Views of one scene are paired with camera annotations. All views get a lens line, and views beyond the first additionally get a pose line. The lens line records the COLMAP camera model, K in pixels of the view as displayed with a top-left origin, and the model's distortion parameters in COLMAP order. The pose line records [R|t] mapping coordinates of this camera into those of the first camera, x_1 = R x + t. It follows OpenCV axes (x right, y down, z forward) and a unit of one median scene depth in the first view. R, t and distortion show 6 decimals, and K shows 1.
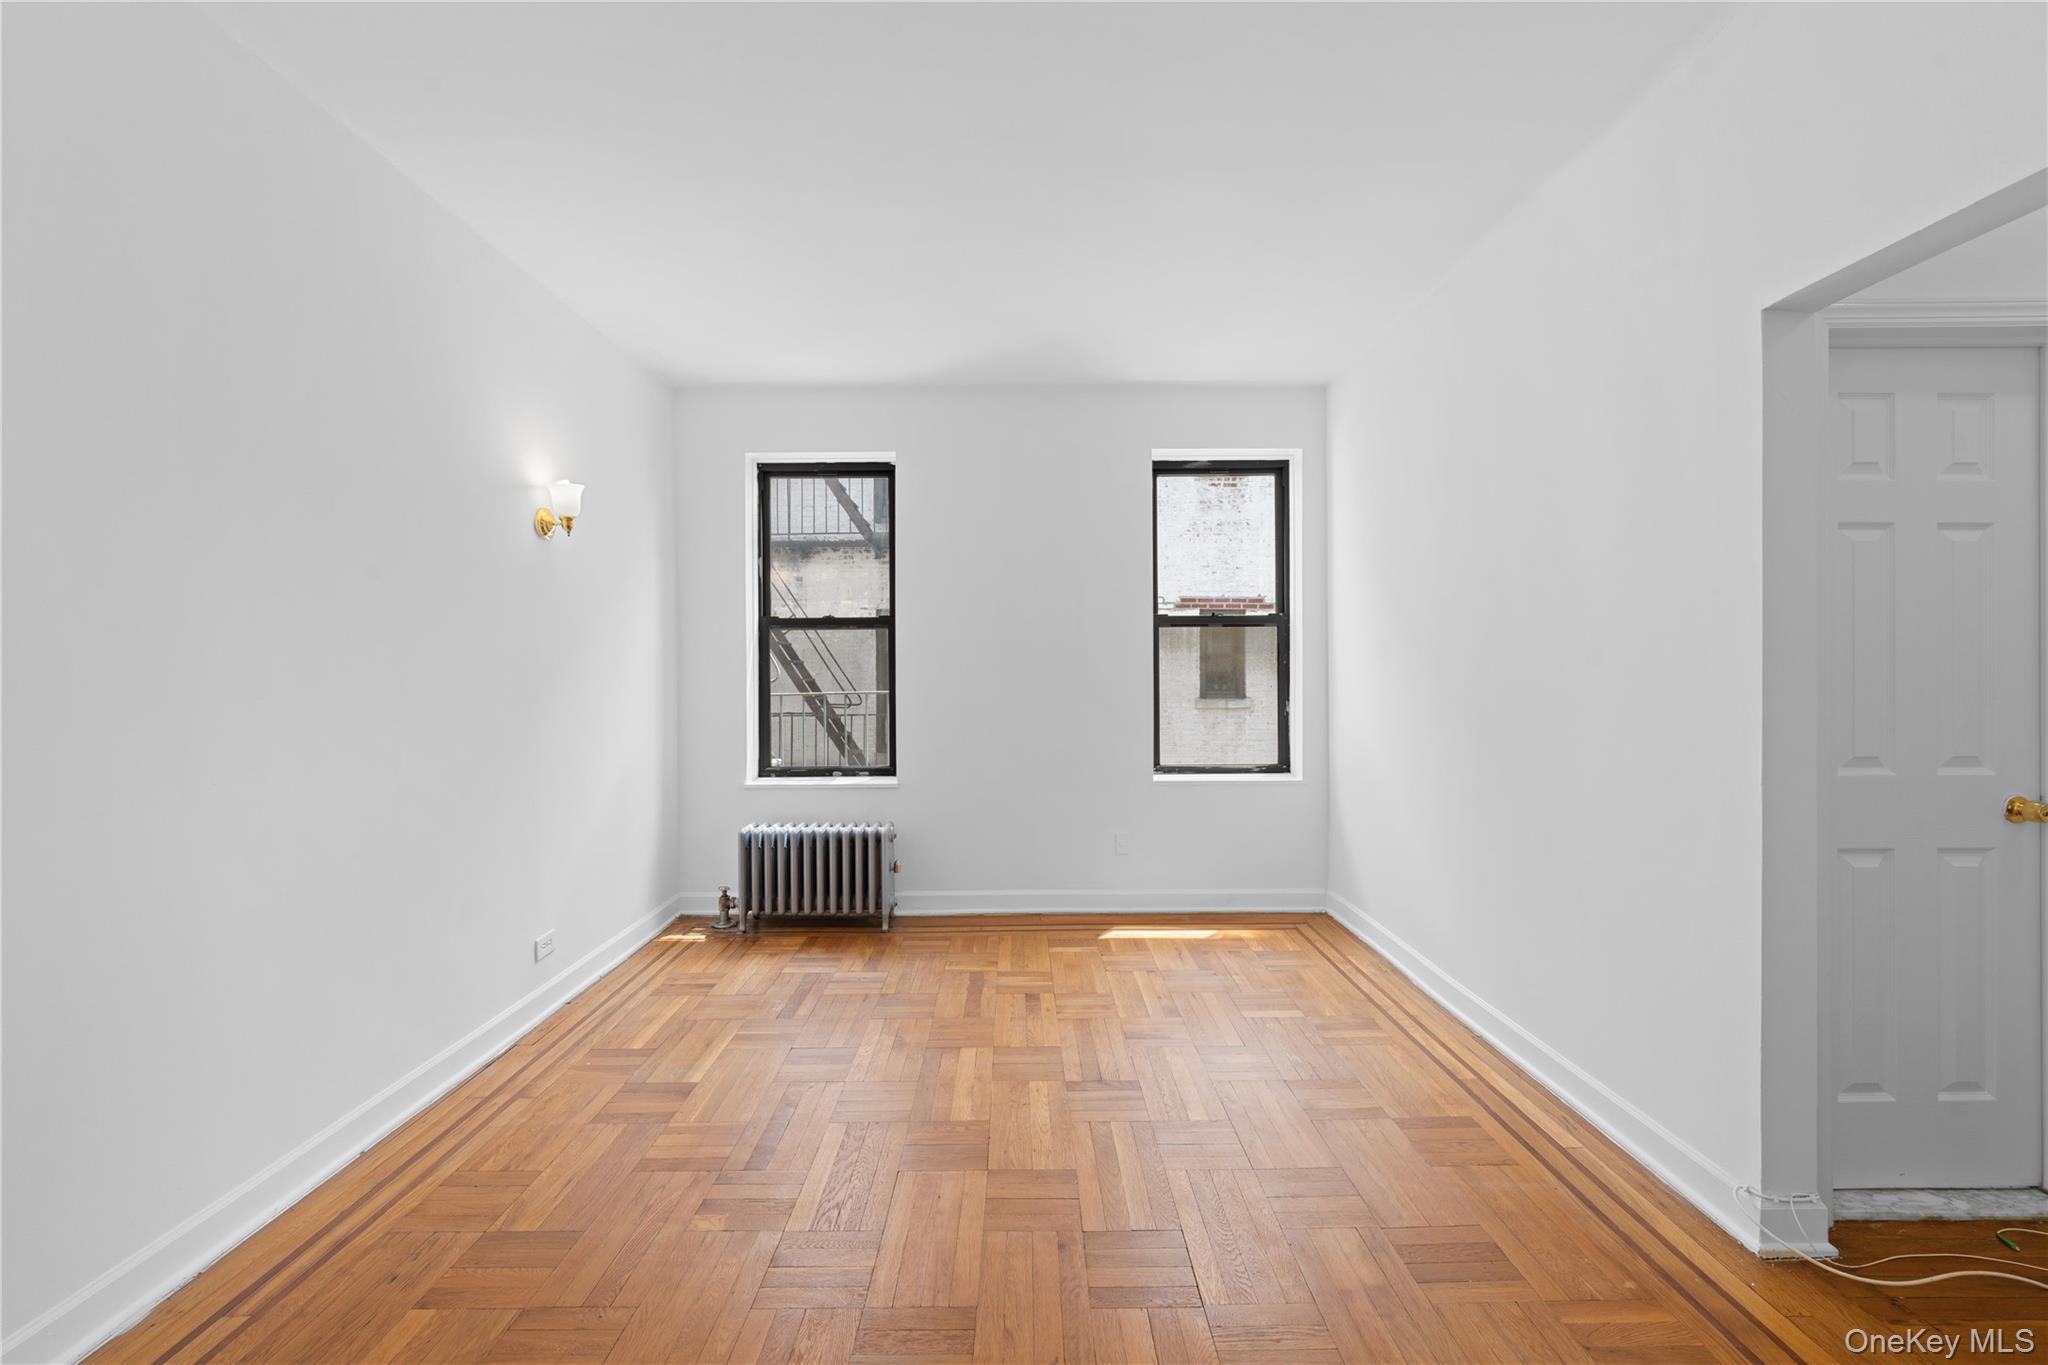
lens RADIAL K [[823.7, 0, 1024.0], [0, 823.7, 682.5], [0, 0, 1]] dist [0.001052, -0.000563]
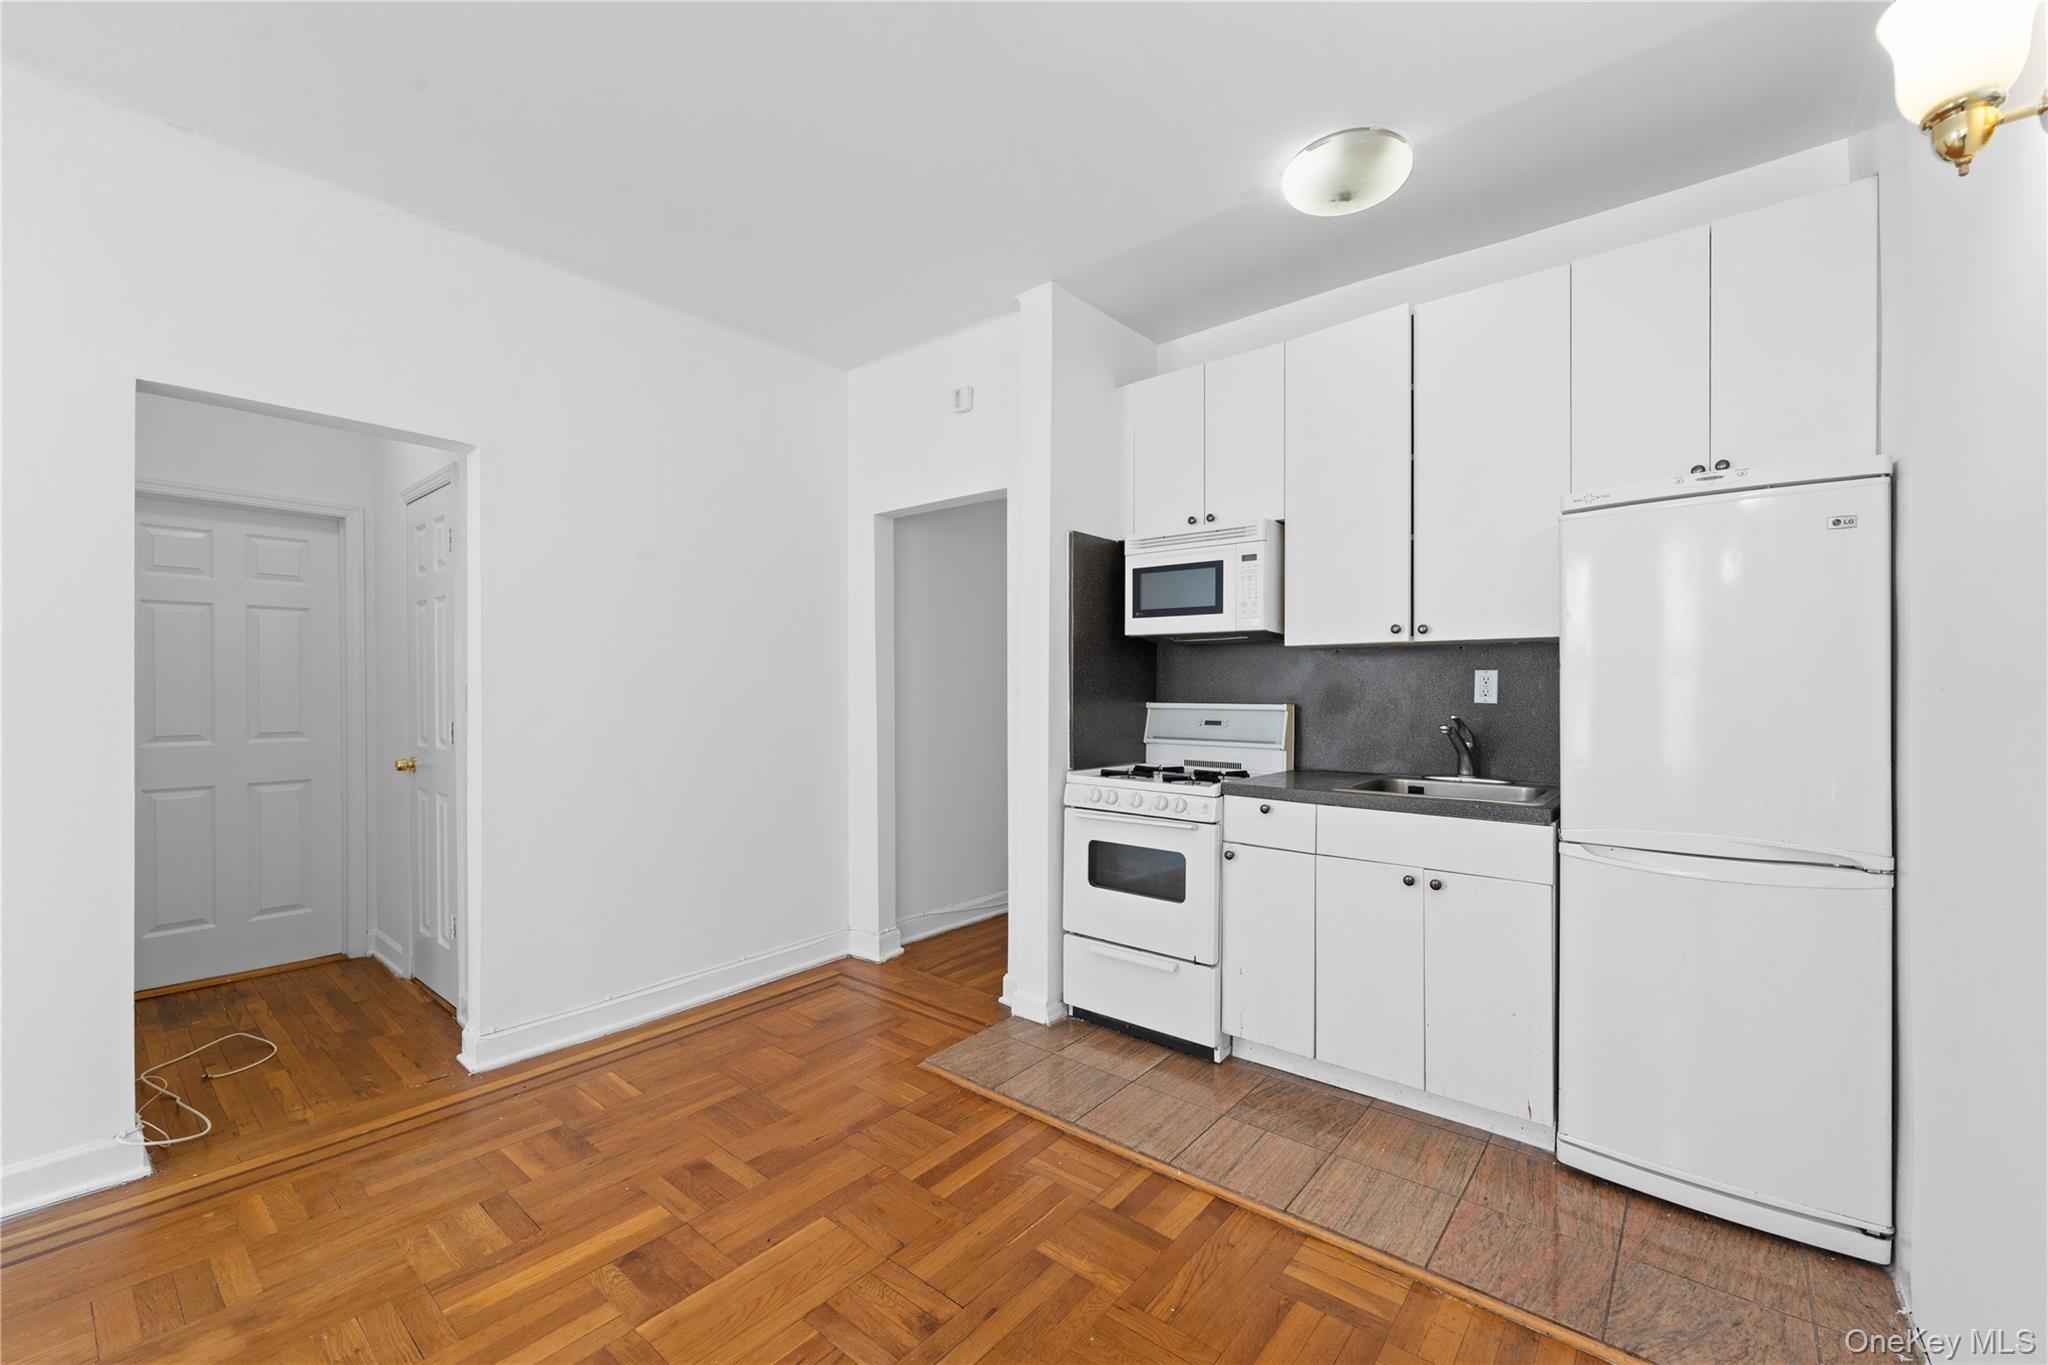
lens RADIAL K [[834.0, 0, 1020.1], [0, 834.0, 690.9], [0, 0, 1]] dist [0.000077, -0.000246]
pose [[-0.762997, 0.005817, 0.646376, -0.398552], [0.011245, 0.999928, 0.004275, 0.003185], [-0.646304, 0.010530, -0.763007, 0.515488]]
